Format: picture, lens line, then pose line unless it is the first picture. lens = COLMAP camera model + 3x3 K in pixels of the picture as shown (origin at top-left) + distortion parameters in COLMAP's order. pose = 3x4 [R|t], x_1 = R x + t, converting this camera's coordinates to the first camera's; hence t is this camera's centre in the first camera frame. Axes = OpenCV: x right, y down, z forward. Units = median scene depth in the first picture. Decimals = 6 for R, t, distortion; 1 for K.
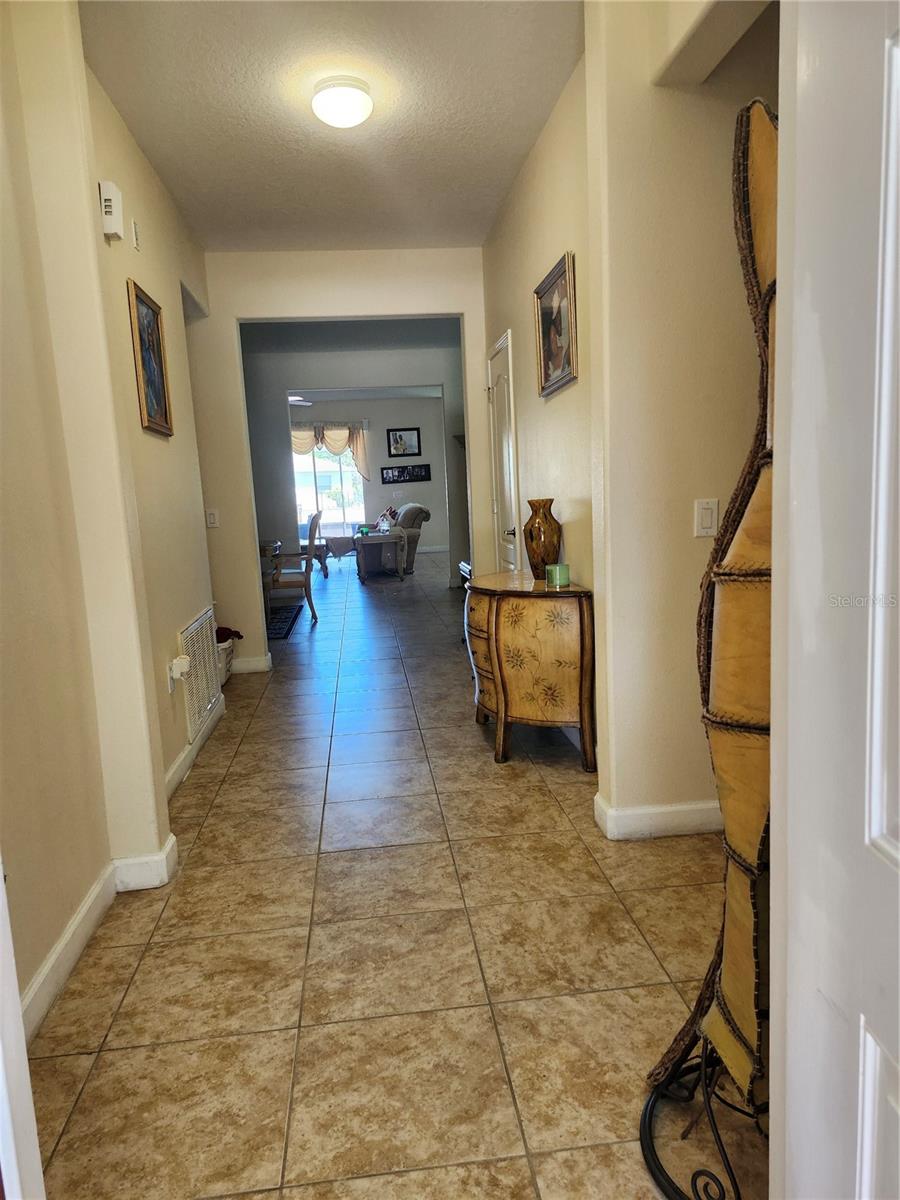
lens RADIAL K [[834.9, 0, 445.4], [0, 834.9, 612.3], [0, 0, 1]] dist [0.065995, -0.007067]
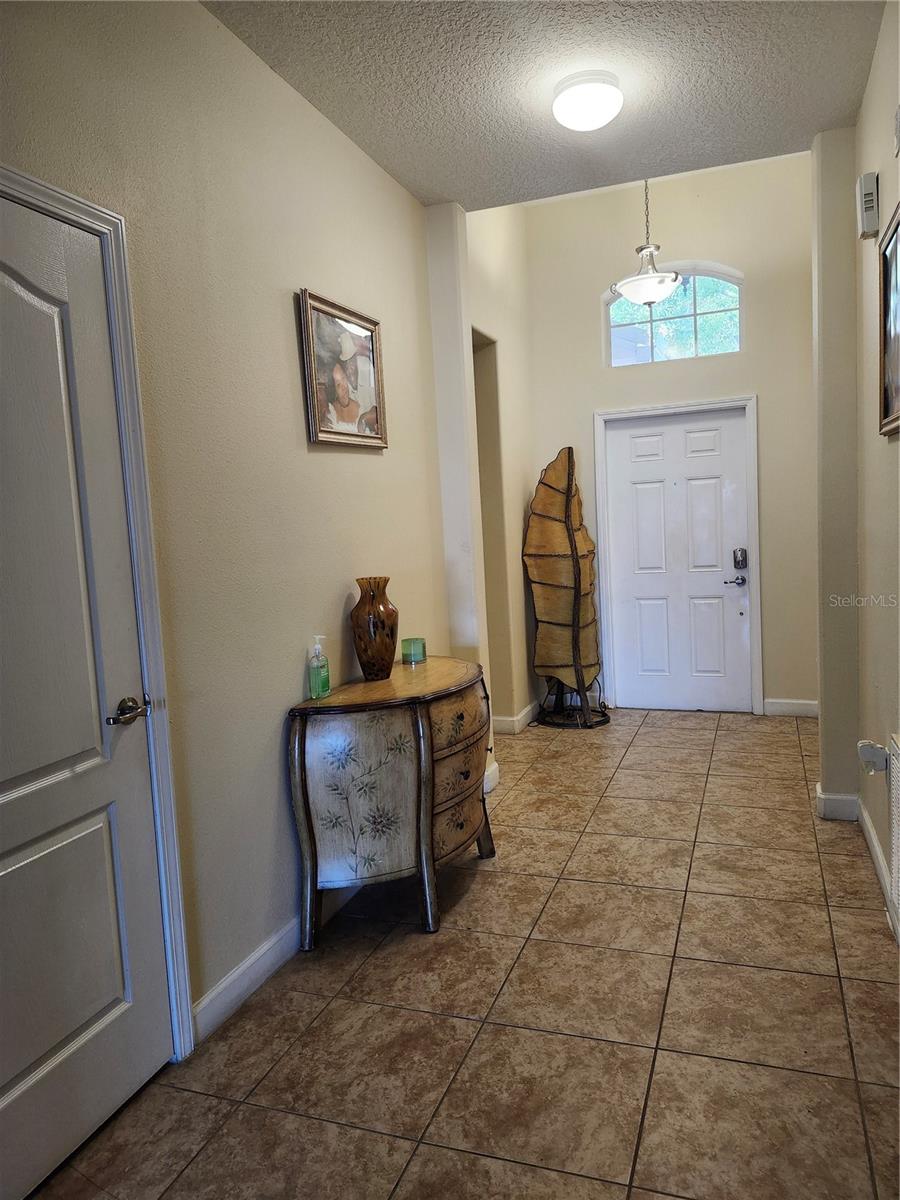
lens RADIAL K [[834.9, 0, 445.4], [0, 834.9, 612.3], [0, 0, 1]] dist [0.065995, -0.007067]
pose [[-0.891129, 0.045549, 0.451459, -0.392930], [0.163669, 0.960236, 0.226183, -0.360004], [-0.423205, 0.275448, -0.863149, 2.172611]]
